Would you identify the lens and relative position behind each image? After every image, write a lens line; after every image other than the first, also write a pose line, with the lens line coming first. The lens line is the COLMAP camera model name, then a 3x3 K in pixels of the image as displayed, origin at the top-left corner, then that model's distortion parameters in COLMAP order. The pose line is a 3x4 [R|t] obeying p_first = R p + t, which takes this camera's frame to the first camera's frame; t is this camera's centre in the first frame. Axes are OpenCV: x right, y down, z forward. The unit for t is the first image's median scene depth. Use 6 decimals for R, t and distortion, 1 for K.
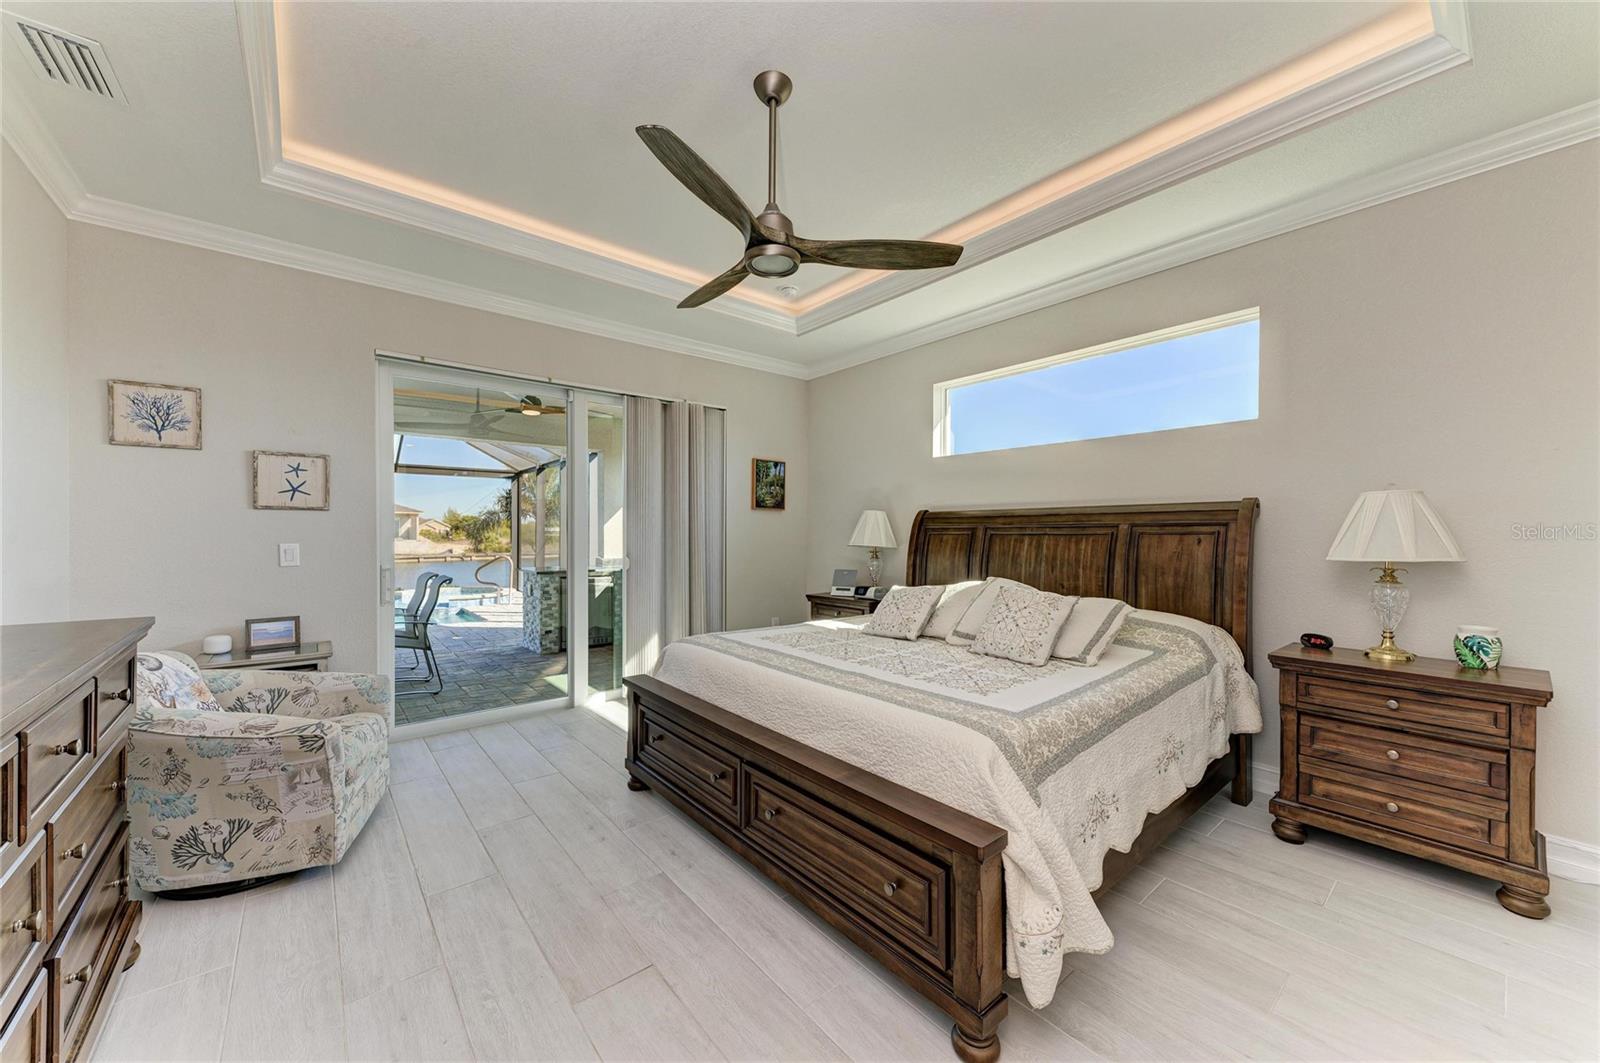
lens RADIAL K [[590.6, 0, 800.3], [0, 590.6, 529.7], [0, 0, 1]] dist [0.013183, -0.000102]
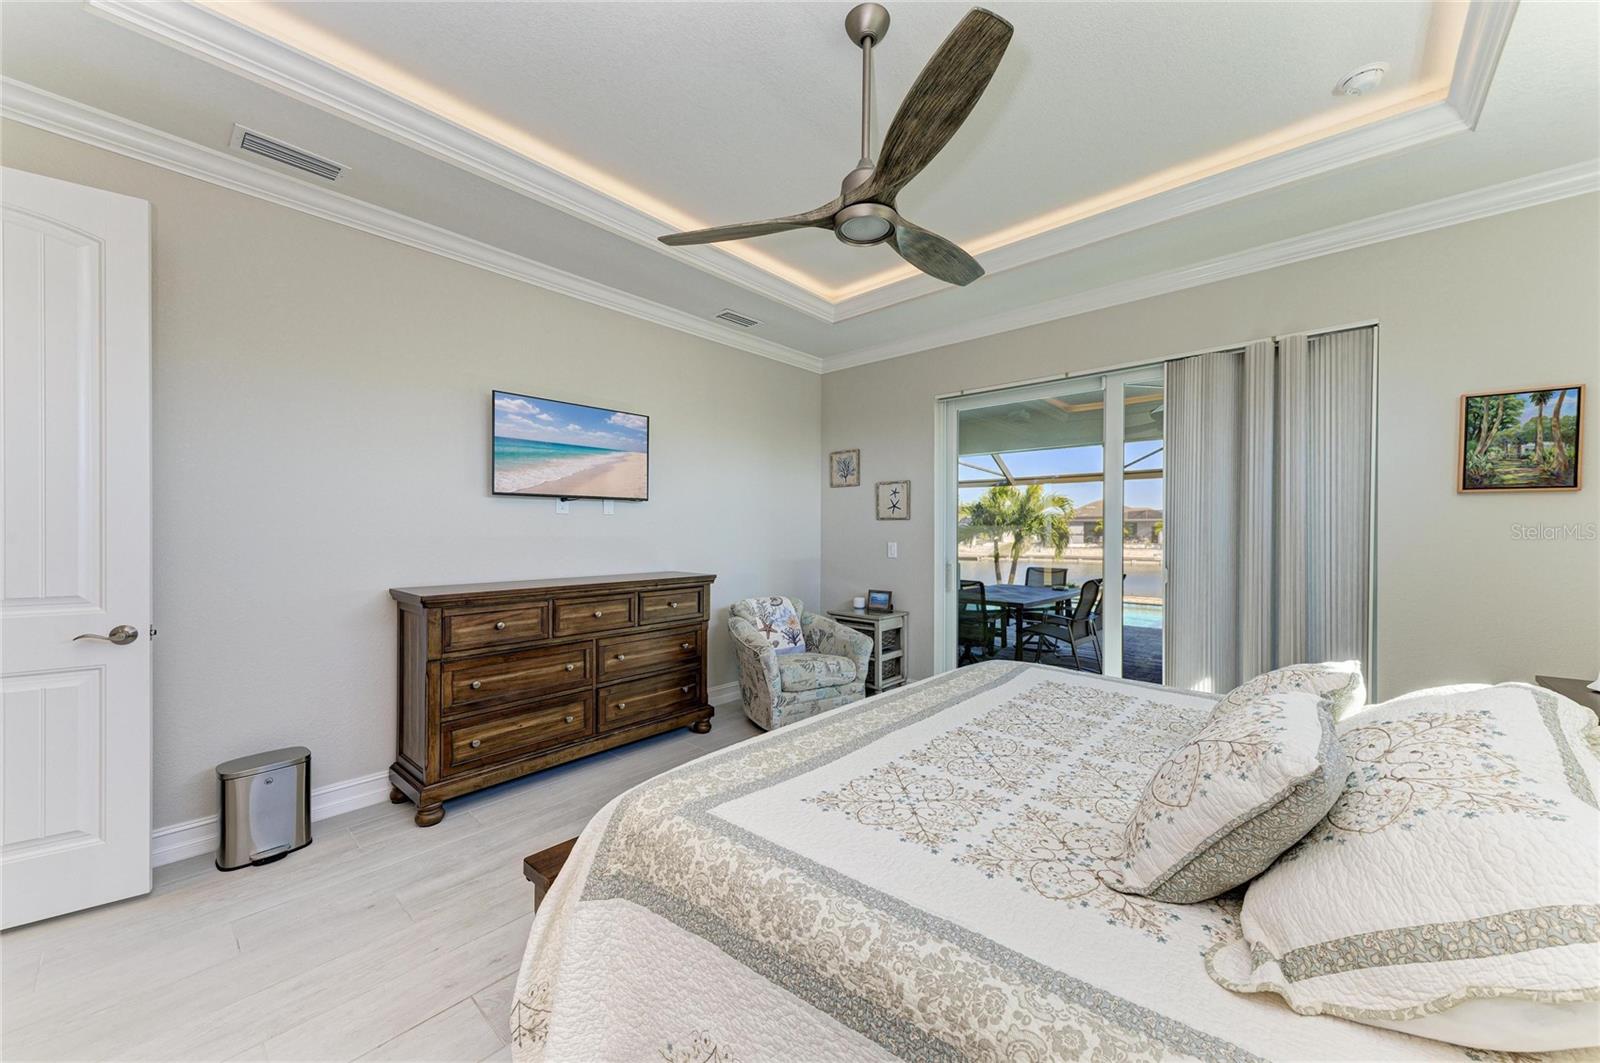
lens RADIAL K [[590.6, 0, 802.3], [0, 590.6, 534.8], [0, 0, 1]] dist [0.013183, -0.000102]
pose [[0.146594, 0.003984, -0.989189, 0.576489], [0.001245, 0.999990, 0.004212, -0.002464], [0.989196, -0.001849, 0.146588, 0.561385]]
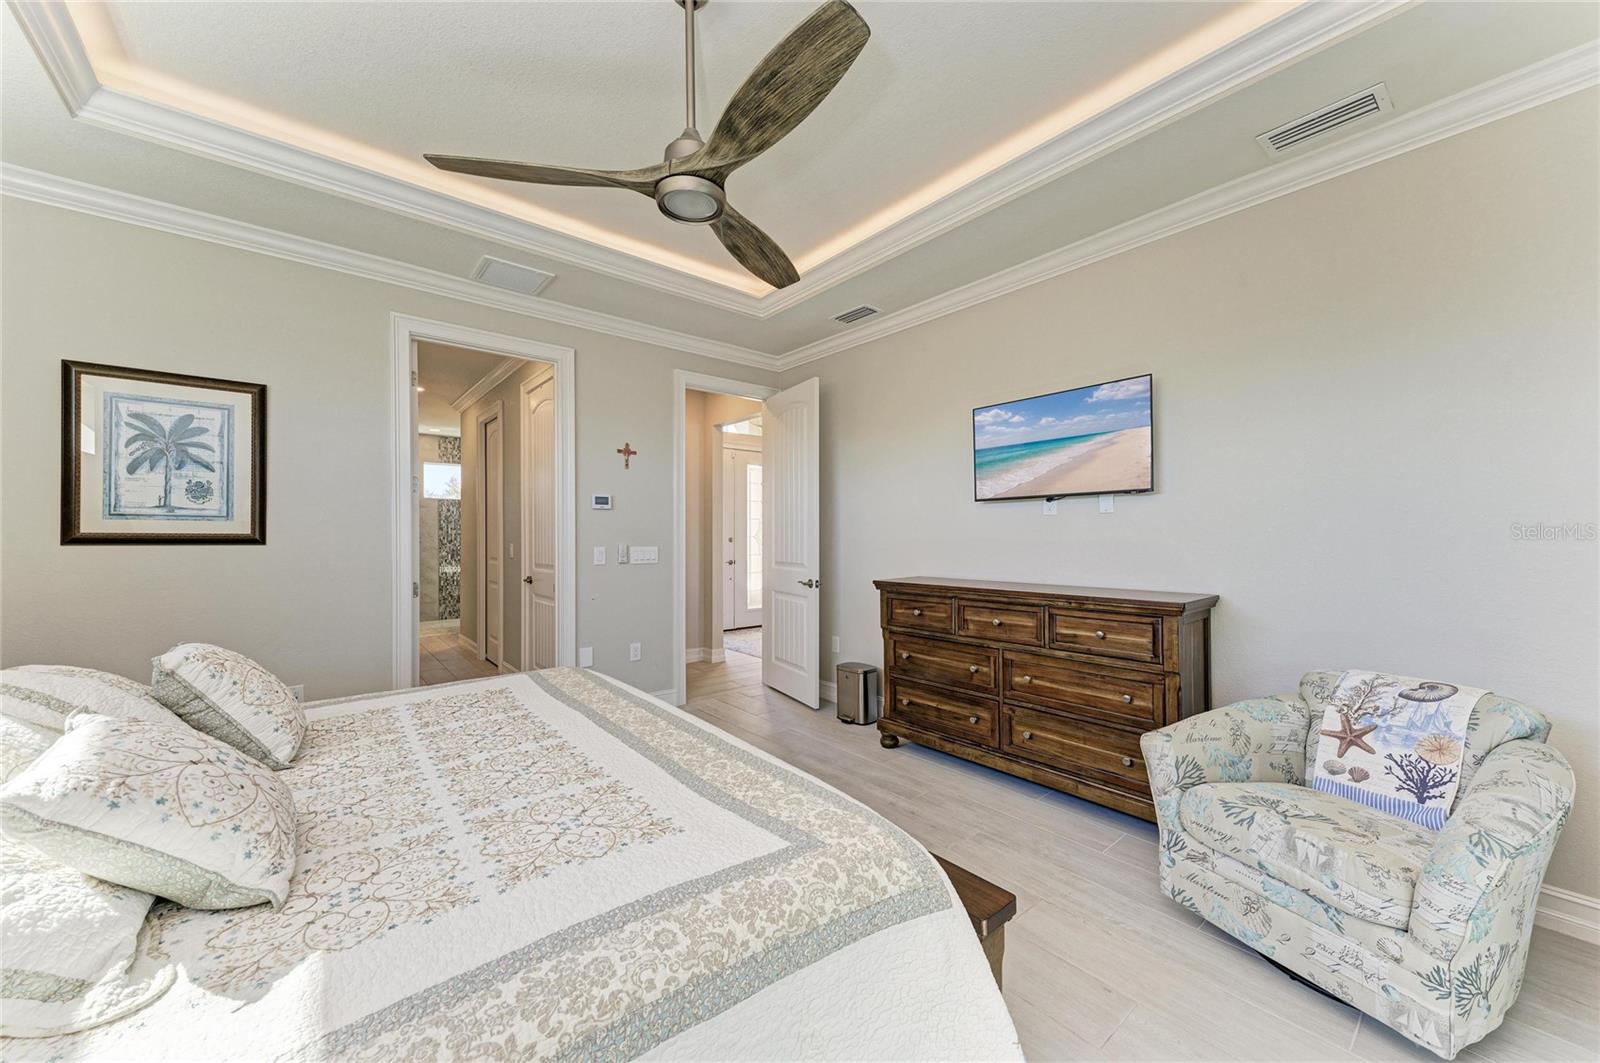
lens RADIAL K [[590.6, 0, 800.4], [0, 590.6, 537.1], [0, 0, 1]] dist [0.013183, -0.000102]
pose [[-1.000000, 0.000006, 0.000871, -0.141797], [0.000004, 0.999999, -0.001251, 0.001527], [-0.000871, -0.001251, -0.999999, 1.295798]]
